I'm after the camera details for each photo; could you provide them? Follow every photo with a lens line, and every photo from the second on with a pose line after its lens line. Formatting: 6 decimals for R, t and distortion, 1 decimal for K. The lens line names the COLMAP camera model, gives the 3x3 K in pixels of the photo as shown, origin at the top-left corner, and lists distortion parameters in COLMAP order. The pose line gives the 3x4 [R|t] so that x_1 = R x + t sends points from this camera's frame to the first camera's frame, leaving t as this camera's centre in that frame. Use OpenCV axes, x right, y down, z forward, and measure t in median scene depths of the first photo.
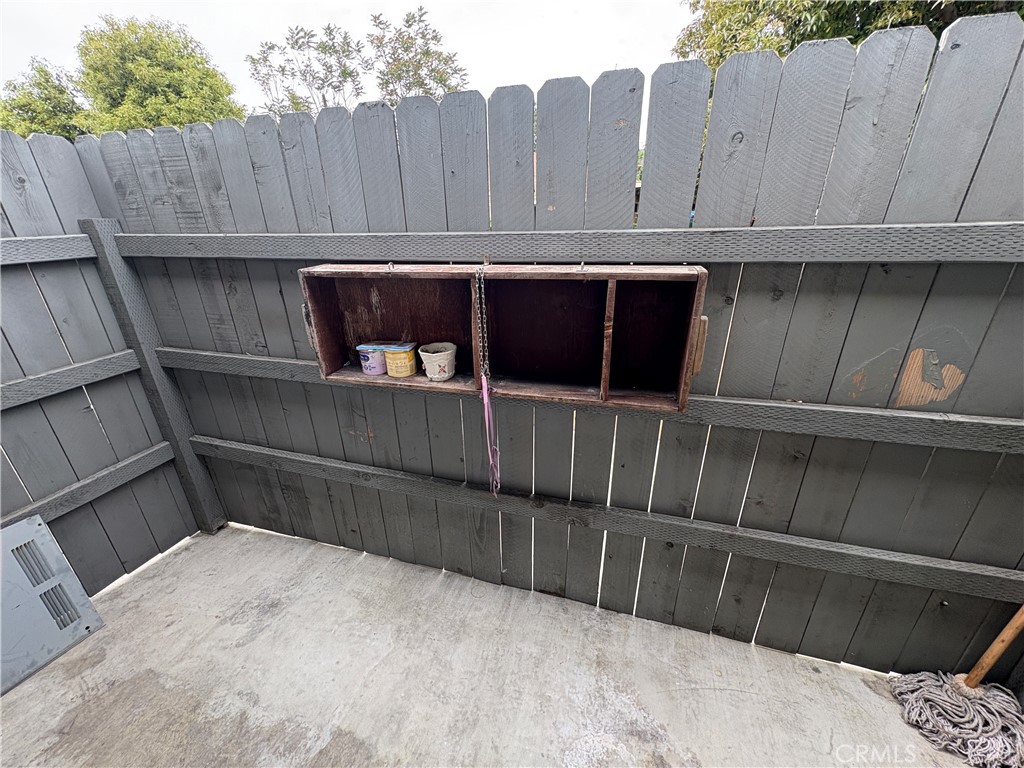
lens RADIAL K [[406.4, 0, 510.4], [0, 406.4, 386.7], [0, 0, 1]] dist [-0.001506, -0.000107]
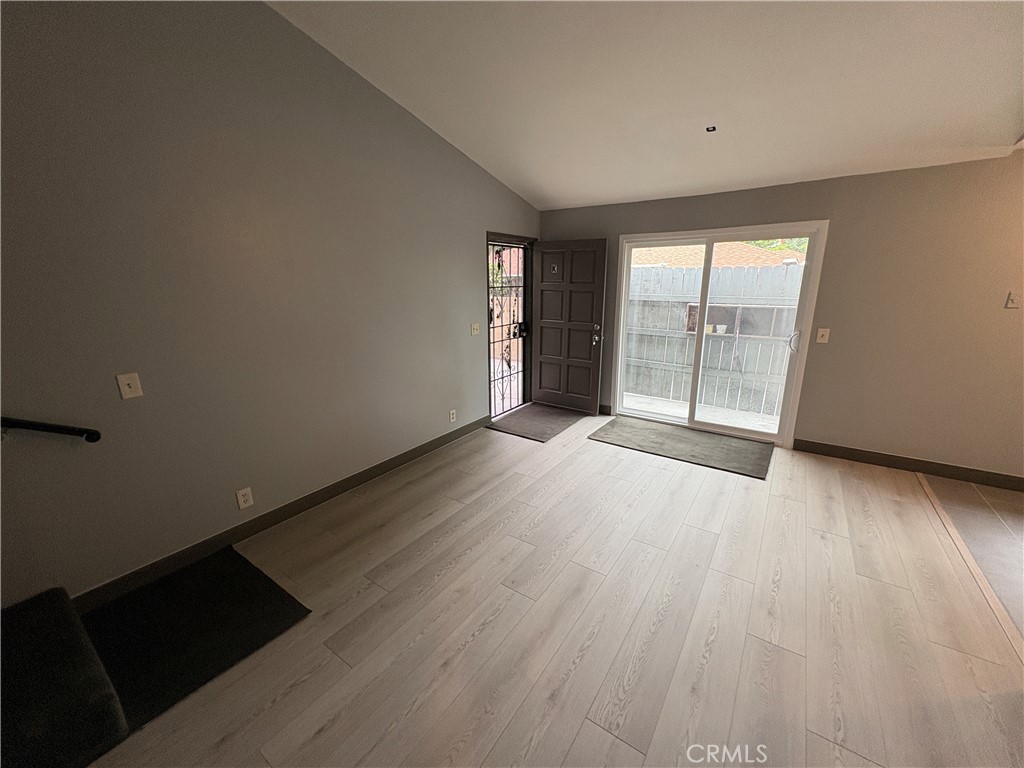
lens RADIAL K [[406.4, 0, 509.0], [0, 406.4, 385.3], [0, 0, 1]] dist [-0.001506, -0.000107]
pose [[0.948075, 0.093345, -0.304041, -0.814183], [-0.133695, 0.984365, -0.114679, 1.106895], [0.288583, 0.149373, 0.945731, -2.932343]]
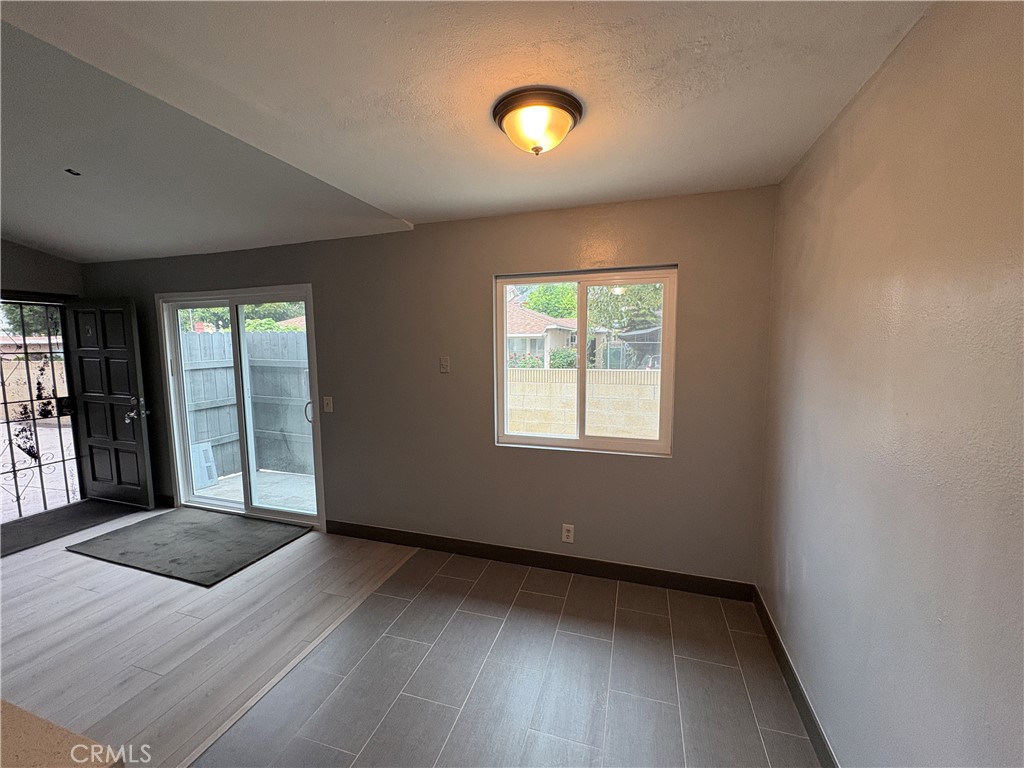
lens RADIAL K [[406.4, 0, 510.0], [0, 406.4, 385.7], [0, 0, 1]] dist [-0.001506, -0.000107]
pose [[0.999803, 0.017636, -0.009072, 1.274780], [-0.019483, 0.958900, -0.283073, 0.793118], [0.003707, 0.283194, 0.959055, -2.295803]]
